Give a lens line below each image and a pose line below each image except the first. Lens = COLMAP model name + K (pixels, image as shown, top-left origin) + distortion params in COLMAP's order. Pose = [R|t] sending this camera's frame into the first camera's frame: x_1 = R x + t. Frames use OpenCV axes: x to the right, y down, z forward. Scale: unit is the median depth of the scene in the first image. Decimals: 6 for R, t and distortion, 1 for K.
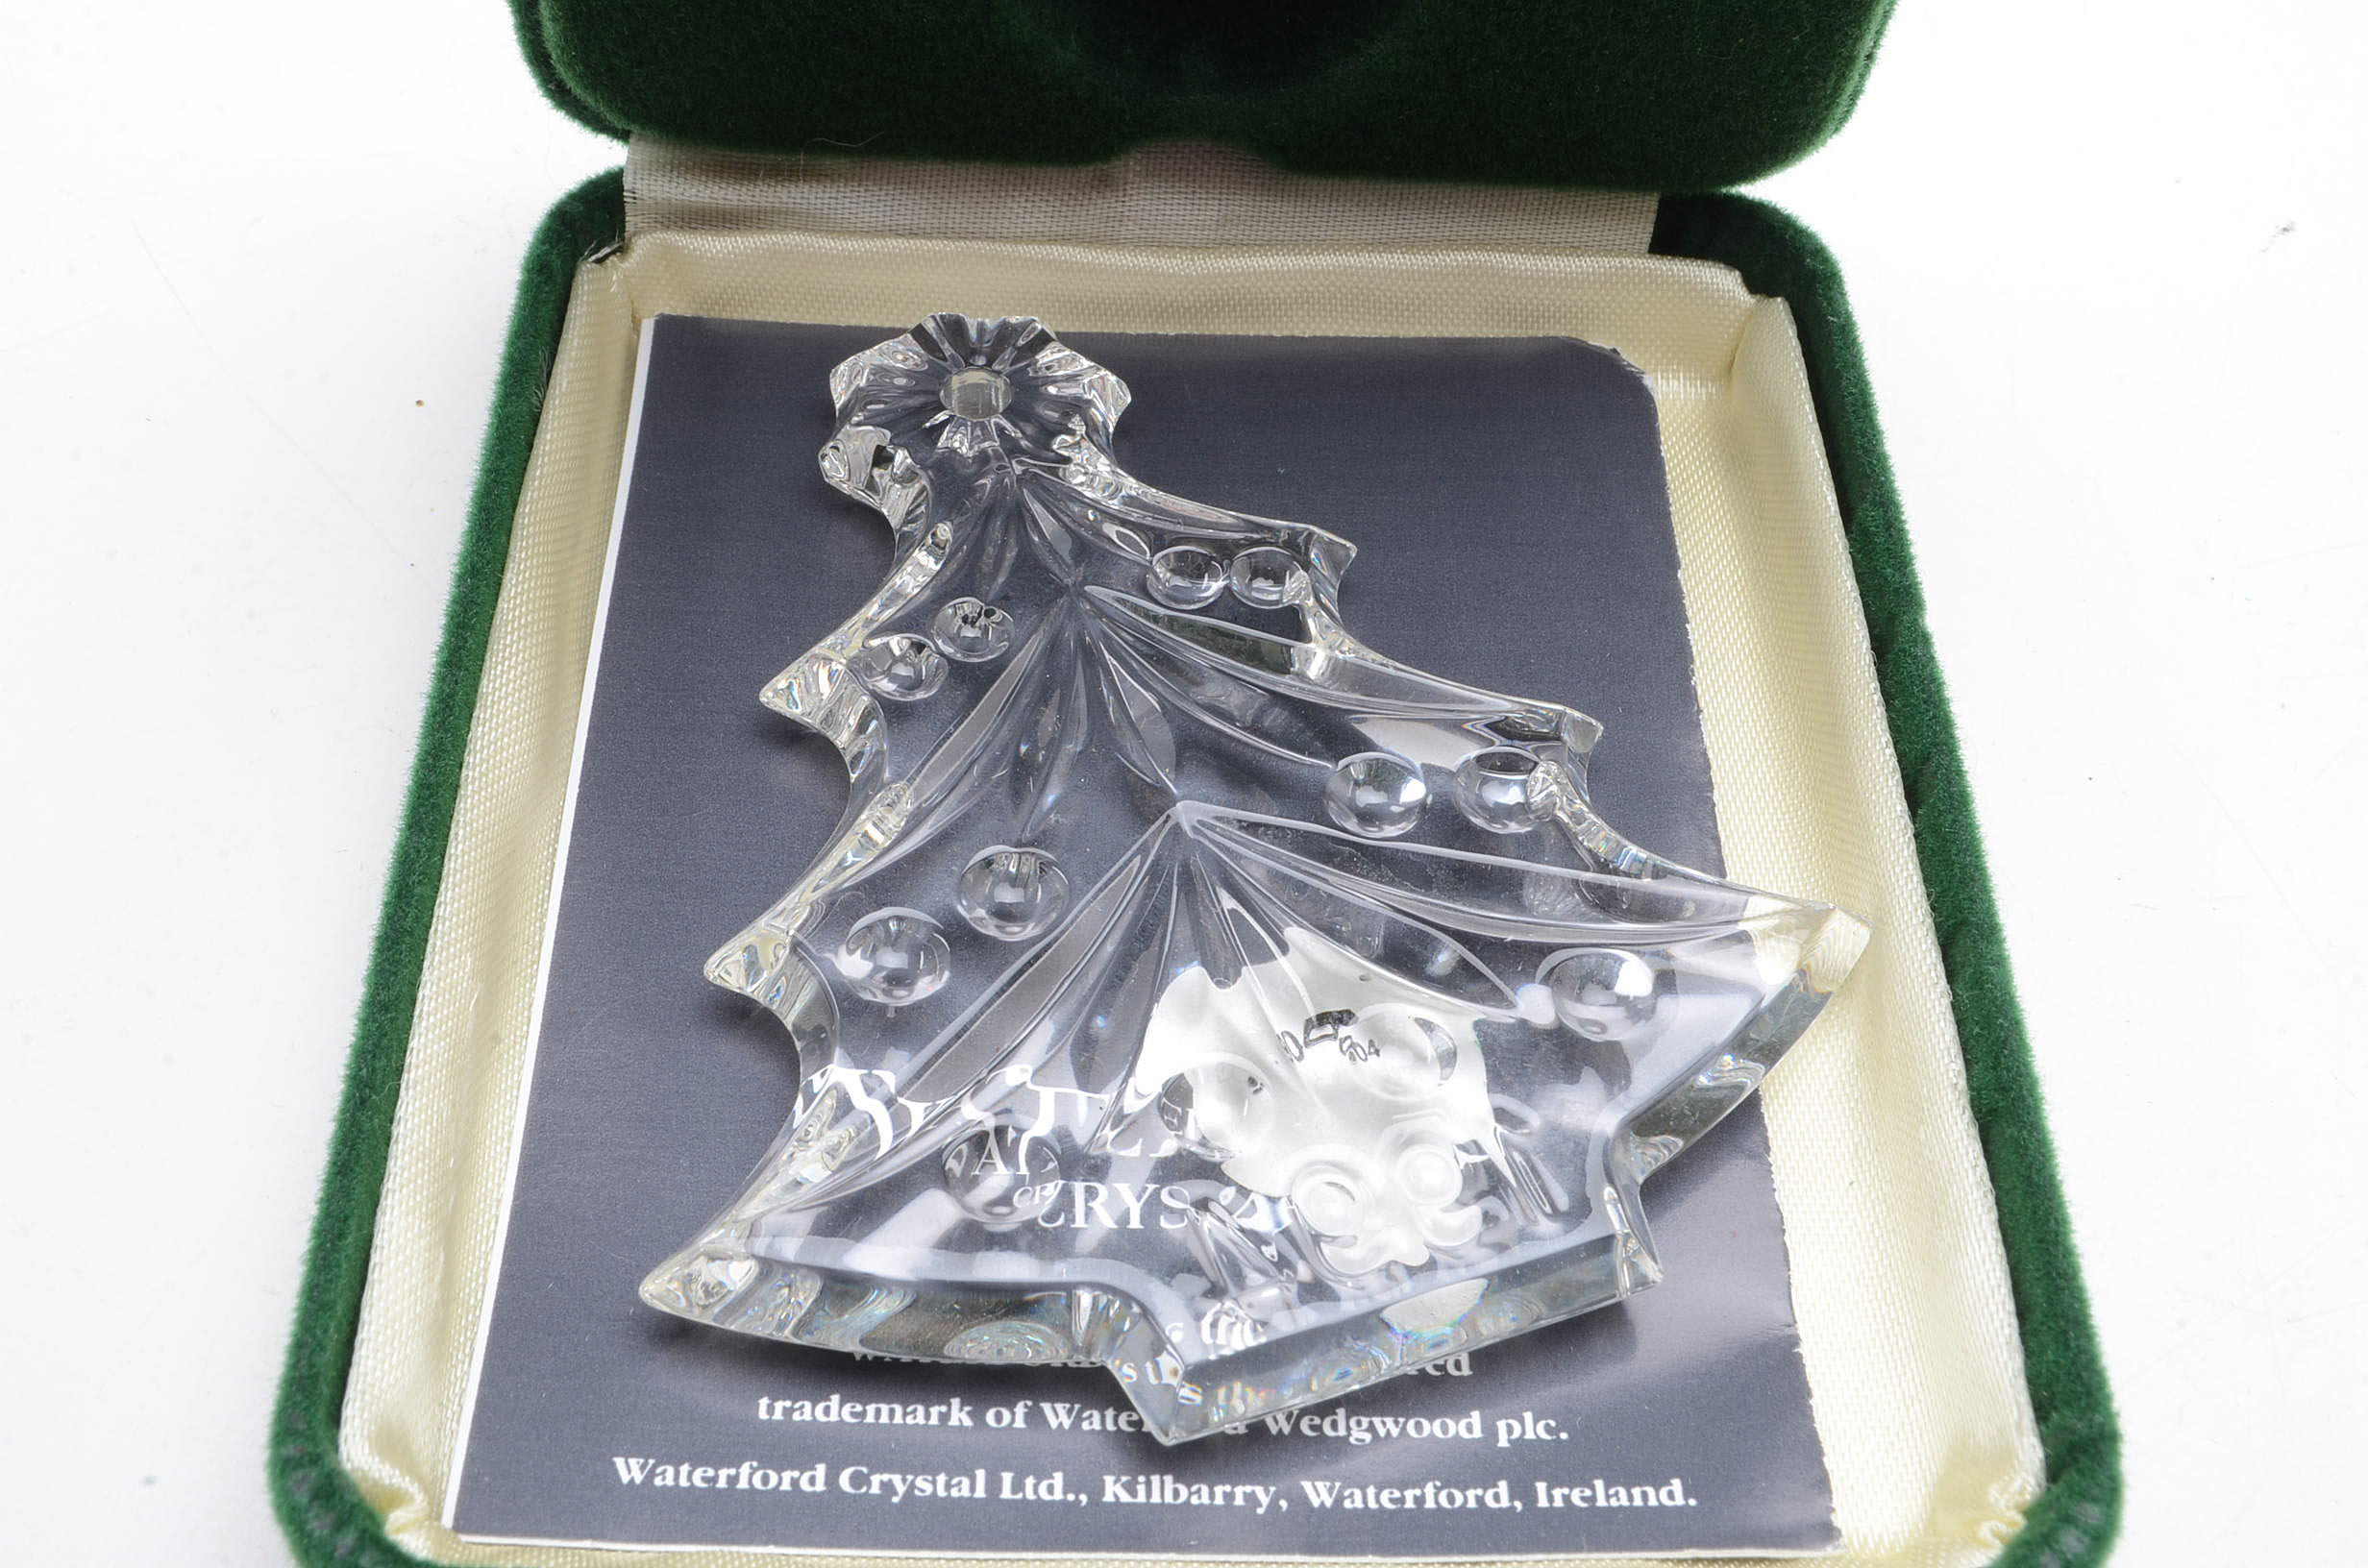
lens RADIAL K [[2978.7, 0, 1185.6], [0, 2978.7, 786.0], [0, 0, 1]] dist [-0.012188, 0.000000]
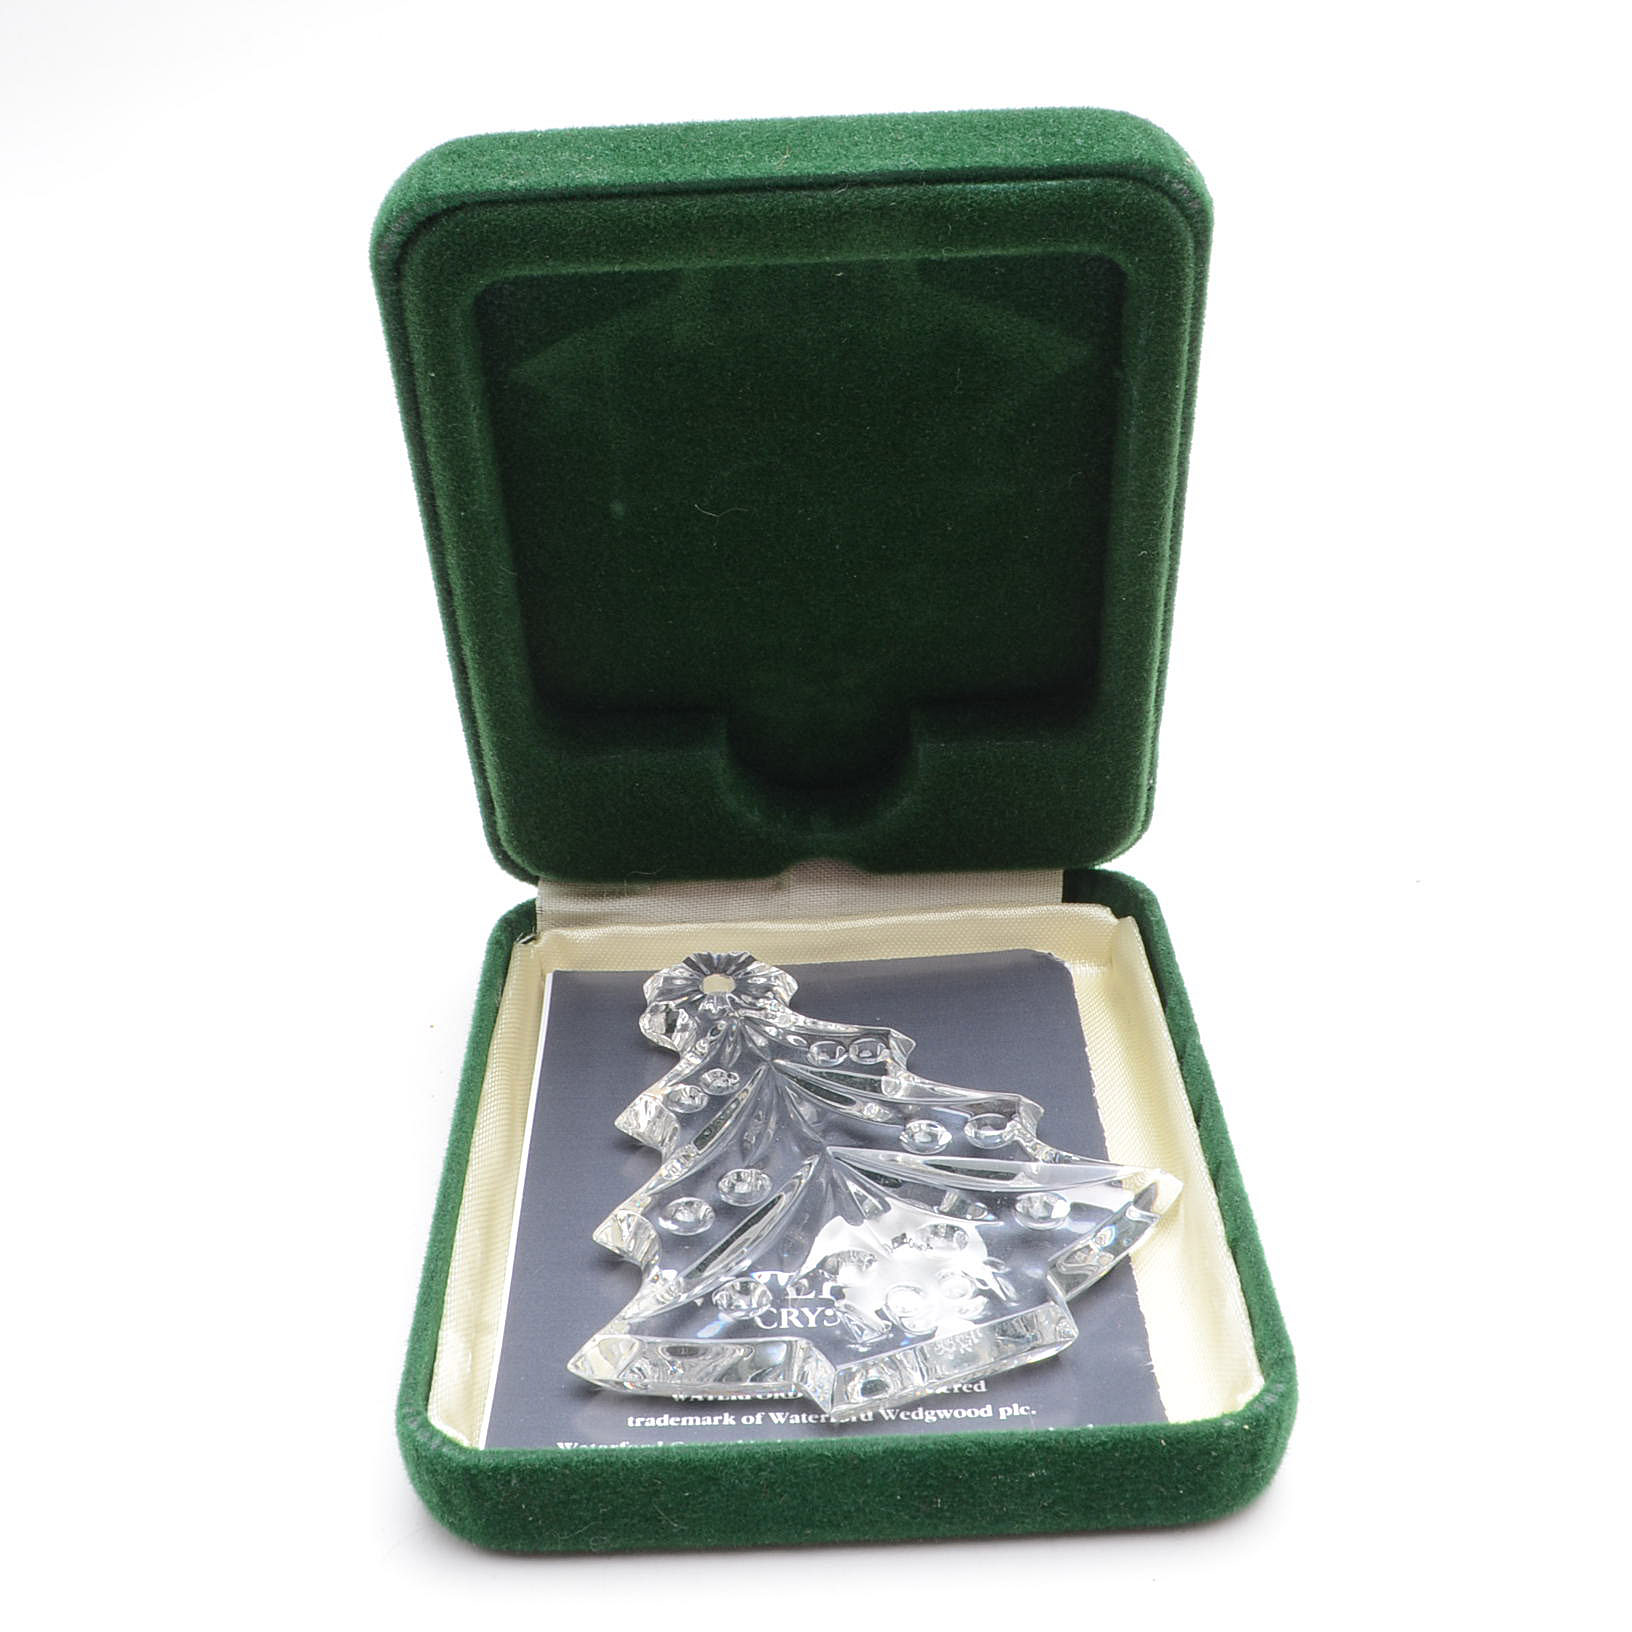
lens RADIAL K [[2293.0, 0, 815.9], [0, 2293.0, 817.0], [0, 0, 1]] dist [-0.032766, 0.000000]
pose [[0.996339, -0.080361, -0.029172, 0.050788], [0.065337, 0.935807, -0.346404, 0.314161], [0.055137, 0.343229, 0.937632, -0.487321]]
